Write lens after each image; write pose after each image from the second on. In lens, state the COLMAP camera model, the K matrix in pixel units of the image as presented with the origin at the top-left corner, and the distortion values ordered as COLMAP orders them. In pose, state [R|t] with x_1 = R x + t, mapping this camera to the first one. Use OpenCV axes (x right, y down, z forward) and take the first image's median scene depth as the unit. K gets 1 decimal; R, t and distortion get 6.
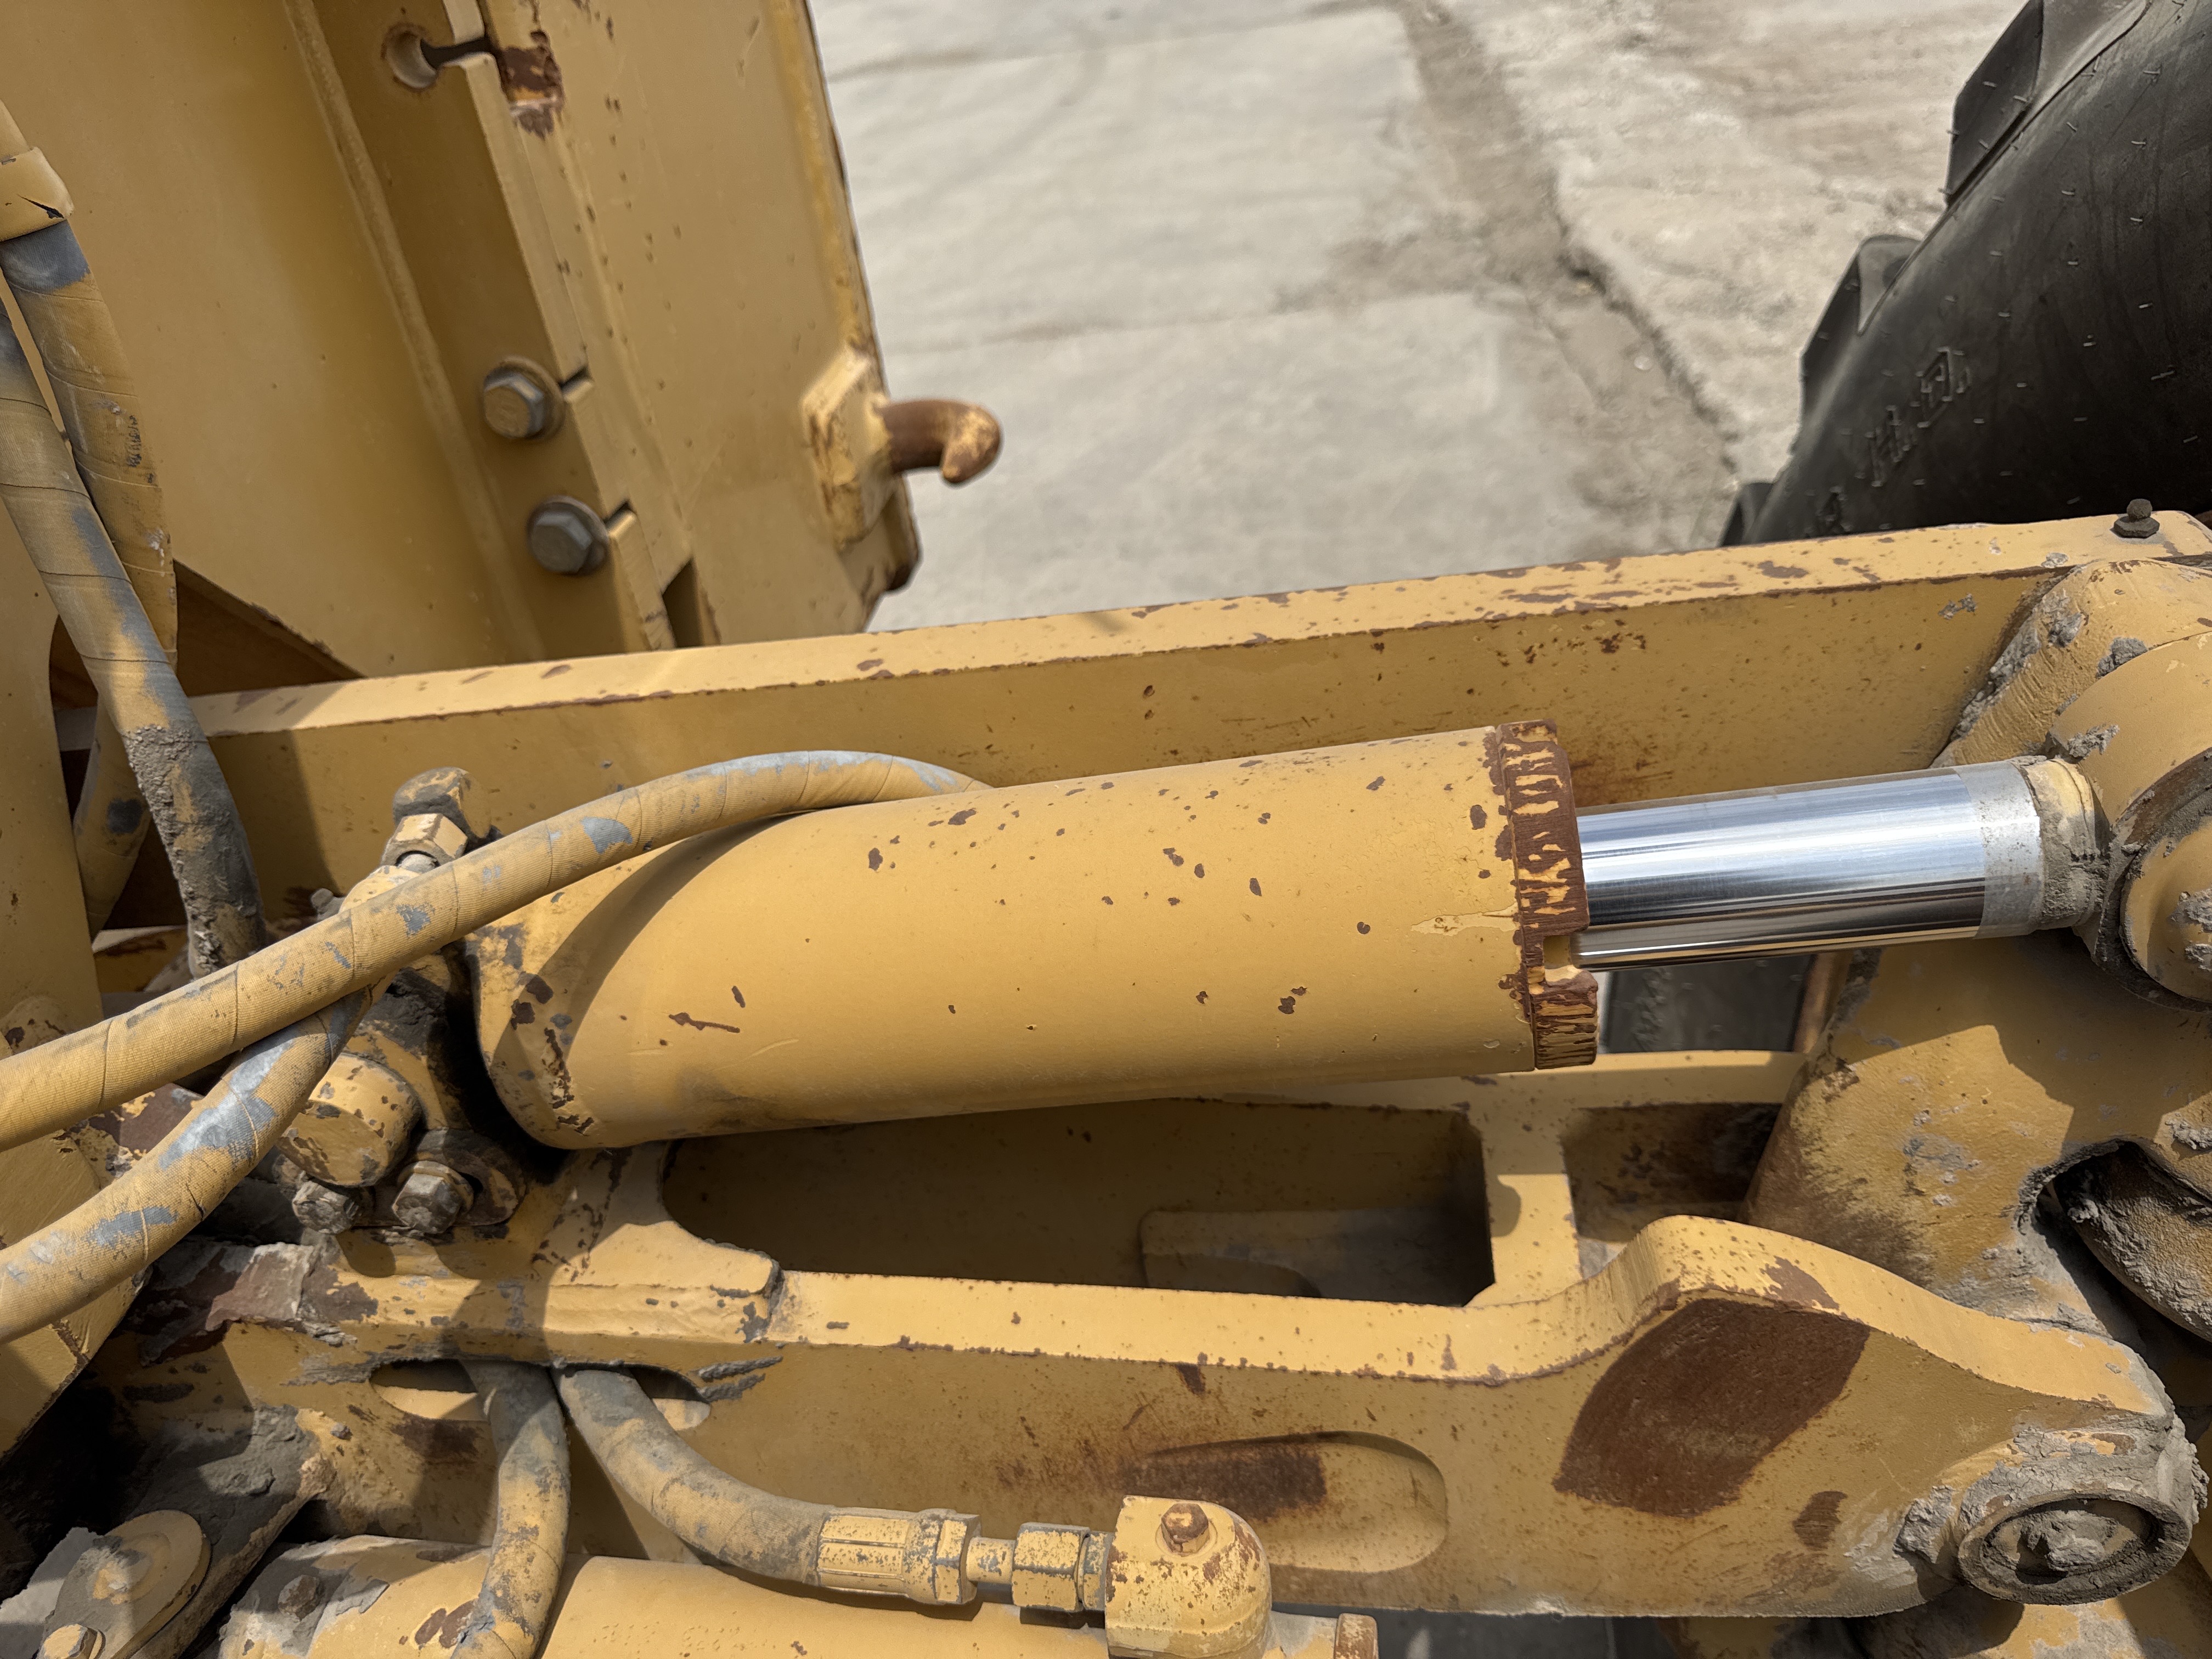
lens RADIAL K [[1571.4, 0, 1110.8], [0, 1571.4, 820.5], [0, 0, 1]] dist [0.040295, -0.064350]
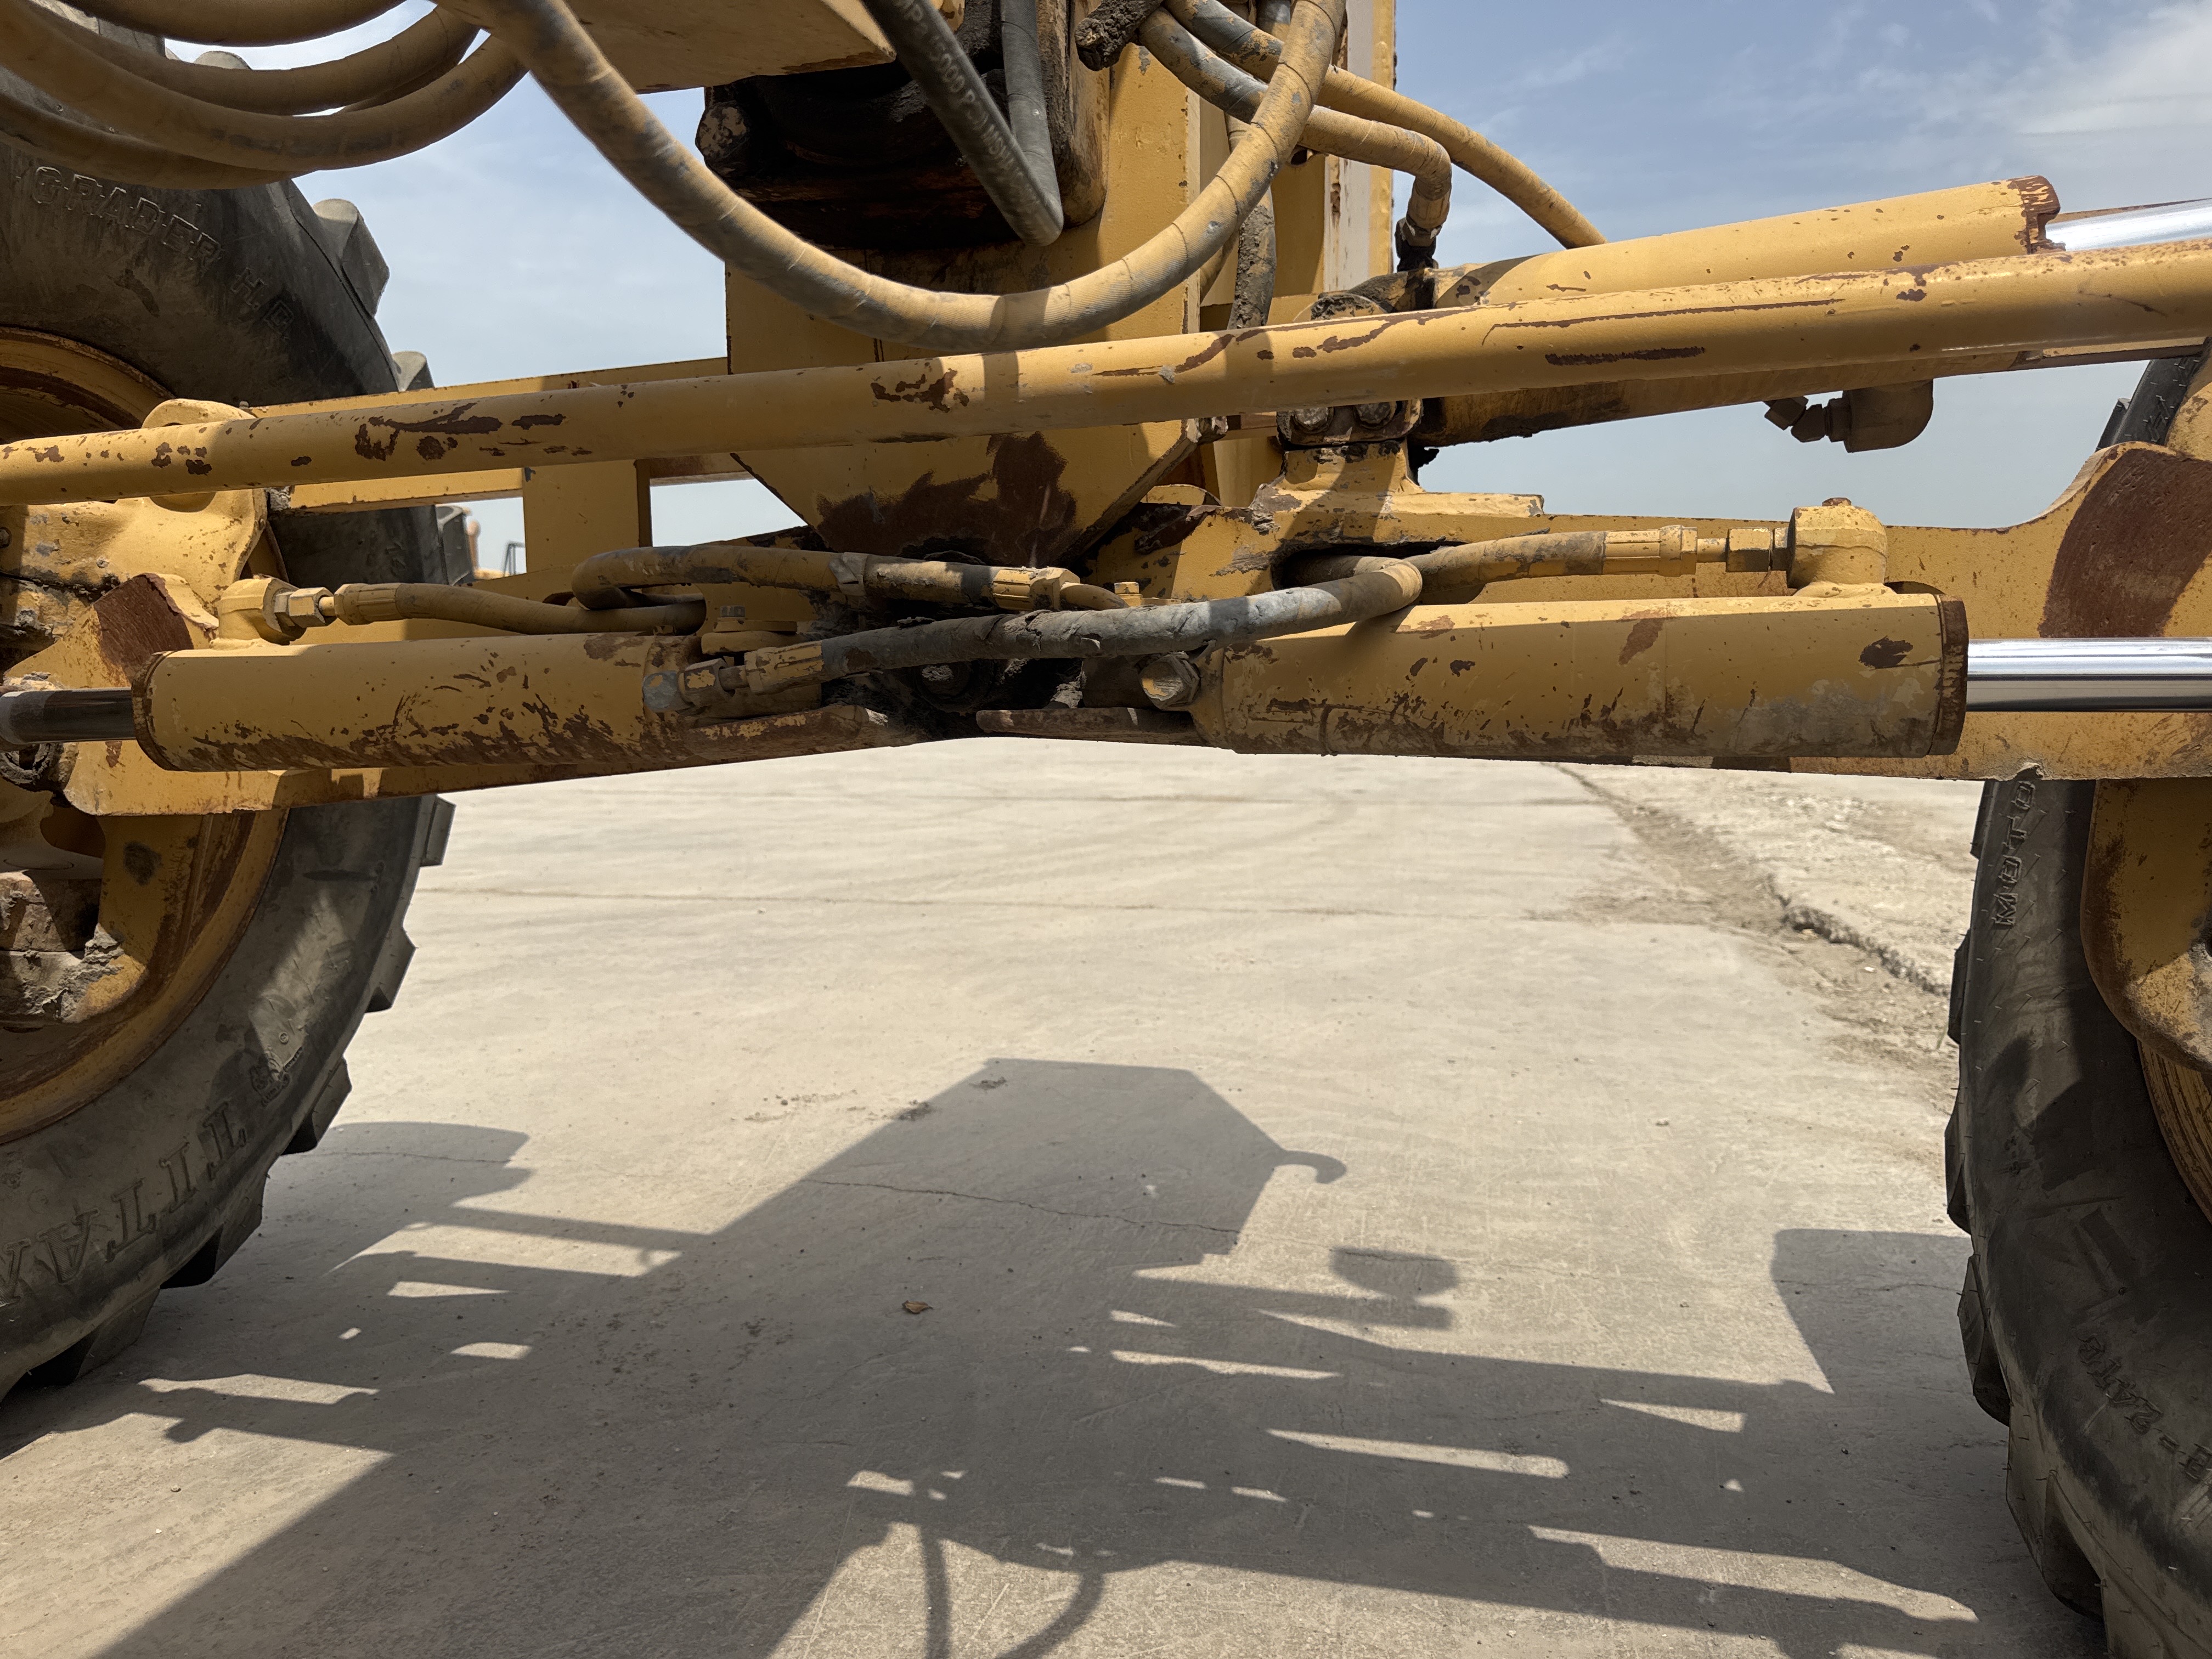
lens RADIAL K [[1571.4, 0, 1084.7], [0, 1571.4, 877.2], [0, 0, 1]] dist [0.040295, -0.064350]
pose [[0.981643, 0.135049, -0.134683, -0.434671], [-0.182053, 0.874013, -0.450510, 1.579783], [0.056874, 0.466759, 0.882554, -0.368209]]
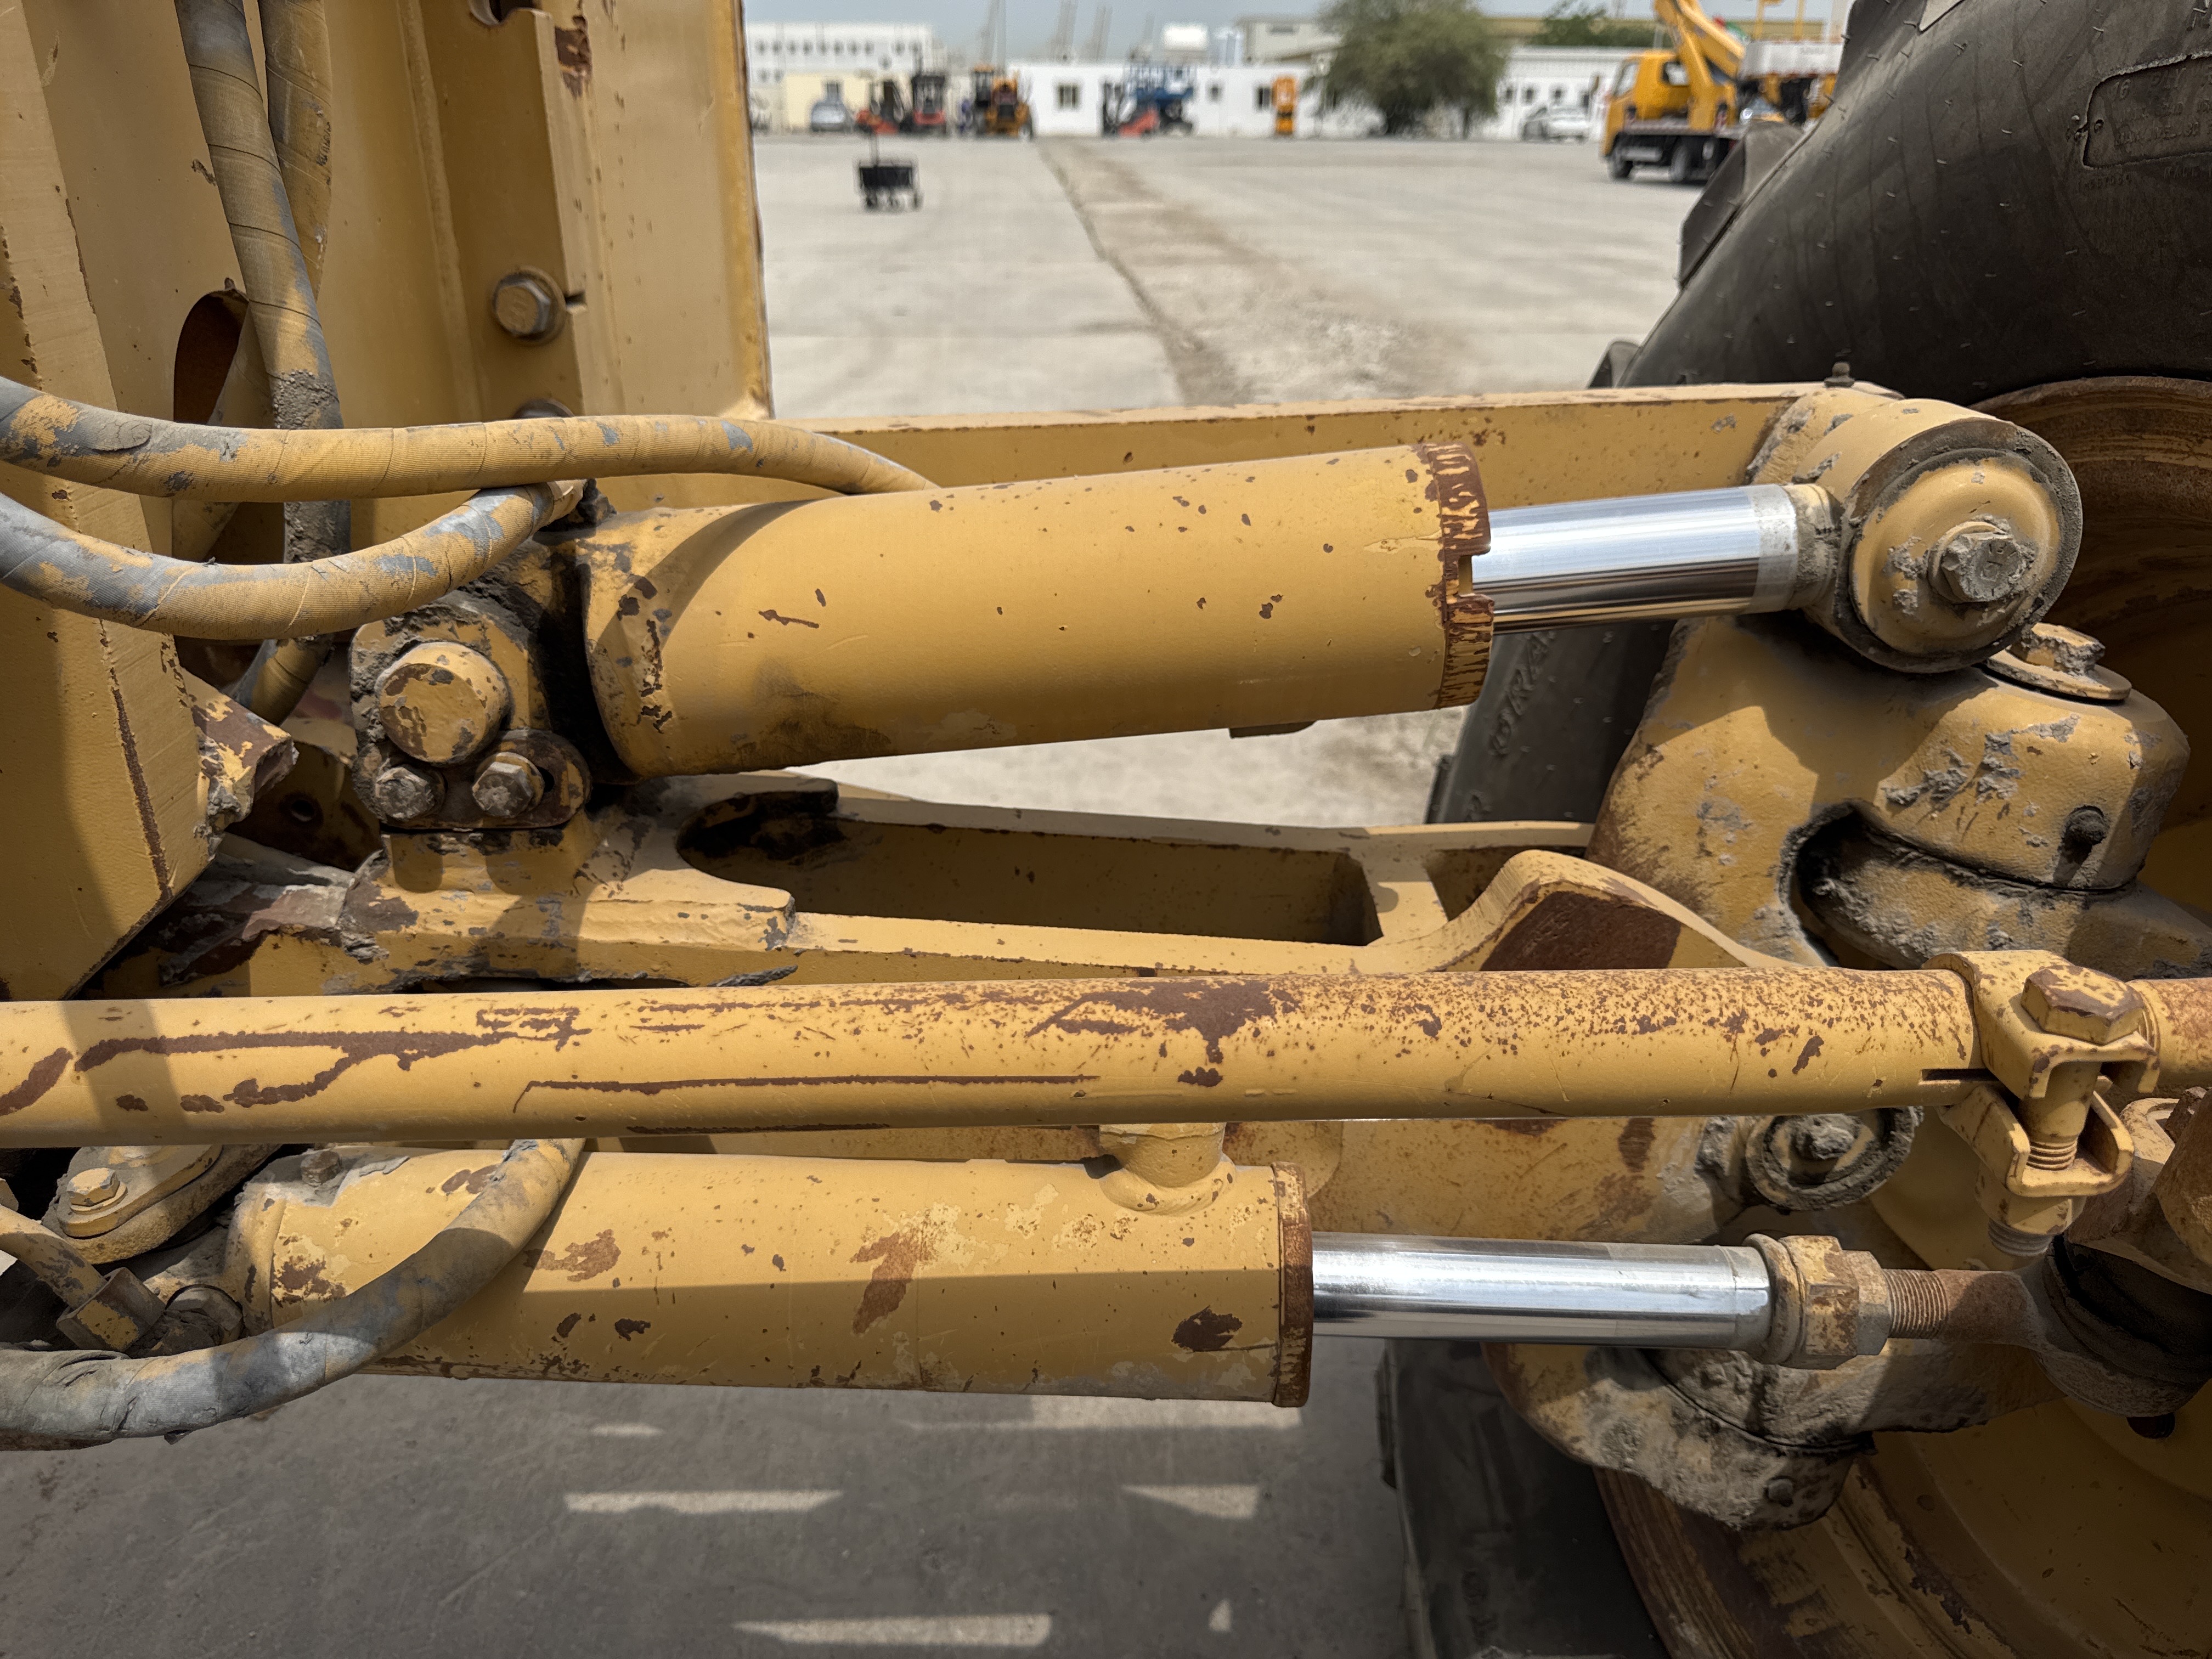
lens RADIAL K [[1571.4, 0, 1092.1], [0, 1571.4, 837.5], [0, 0, 1]] dist [0.040295, -0.064350]
pose [[0.985081, 0.068684, 0.157788, -0.188069], [-0.039715, 0.982883, -0.179900, 0.459030], [-0.167443, 0.170949, 0.970948, -0.175132]]
